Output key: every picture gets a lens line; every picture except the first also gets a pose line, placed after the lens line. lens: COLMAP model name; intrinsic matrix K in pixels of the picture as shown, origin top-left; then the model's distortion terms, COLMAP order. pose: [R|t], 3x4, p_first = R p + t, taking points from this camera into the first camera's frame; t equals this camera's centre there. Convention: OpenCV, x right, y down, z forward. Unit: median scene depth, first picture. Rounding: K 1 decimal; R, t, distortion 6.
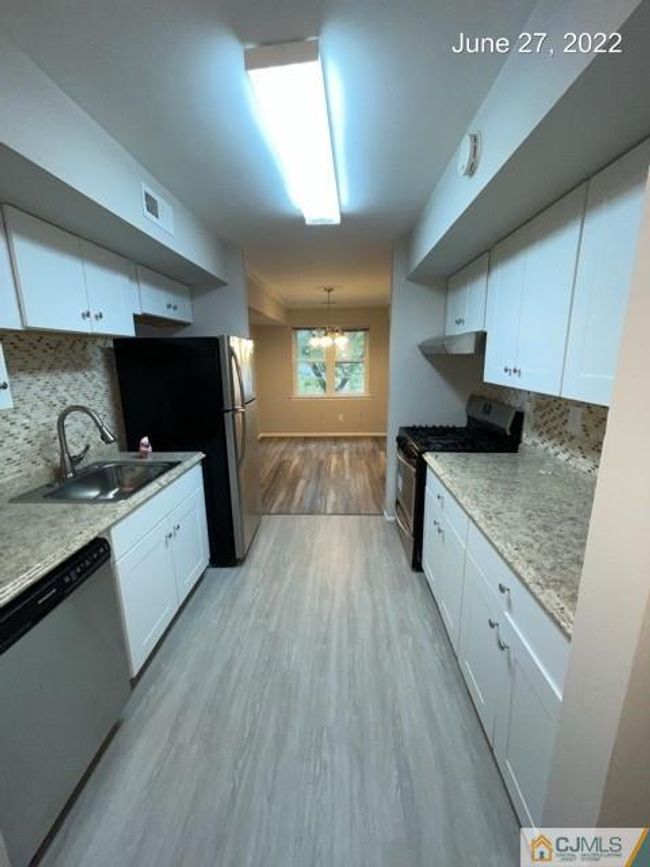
lens RADIAL K [[349.6, 0, 323.3], [0, 349.6, 432.2], [0, 0, 1]] dist [0.002288, 0.000639]
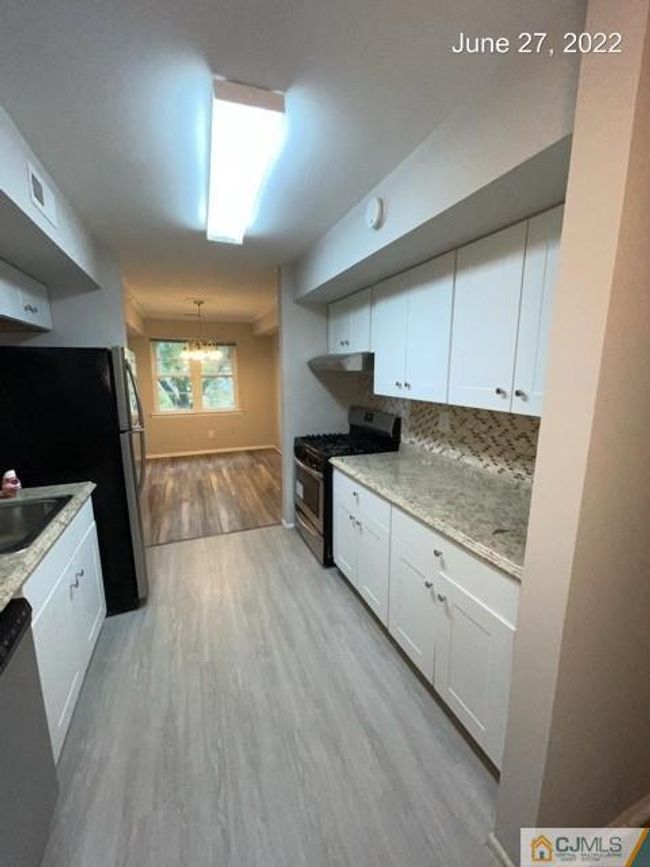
lens RADIAL K [[349.6, 0, 322.4], [0, 349.6, 432.5], [0, 0, 1]] dist [0.002288, 0.000639]
pose [[0.909395, -0.061574, 0.411351, -0.198514], [0.077848, 0.996702, -0.022909, 0.001147], [-0.408584, 0.052856, 0.911189, -0.010663]]
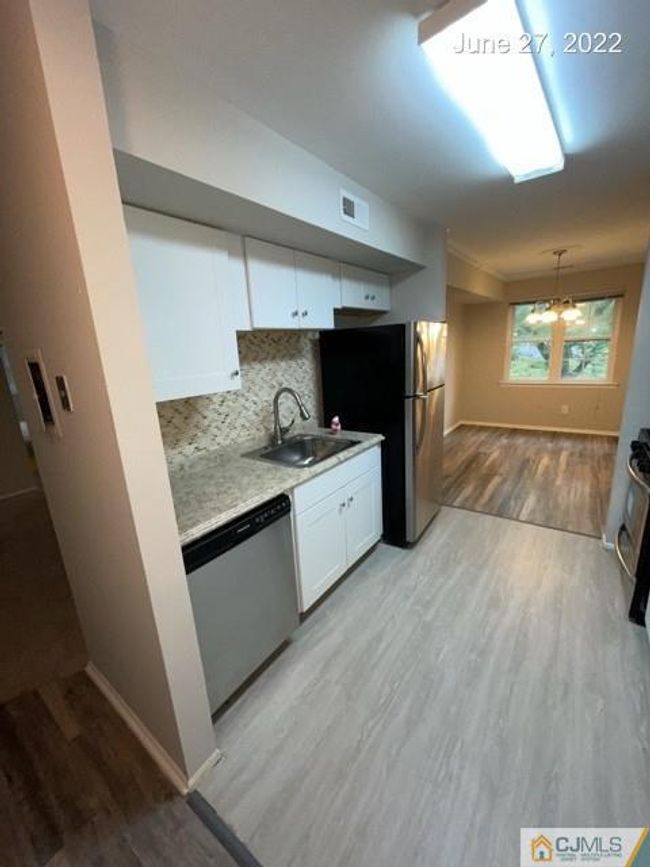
lens RADIAL K [[349.6, 0, 323.2], [0, 349.6, 431.8], [0, 0, 1]] dist [0.002288, 0.000639]
pose [[0.832685, 0.099880, -0.544664, 0.089564], [-0.074256, 0.994855, 0.068913, -0.012655], [0.548745, -0.016938, 0.835818, 0.017209]]
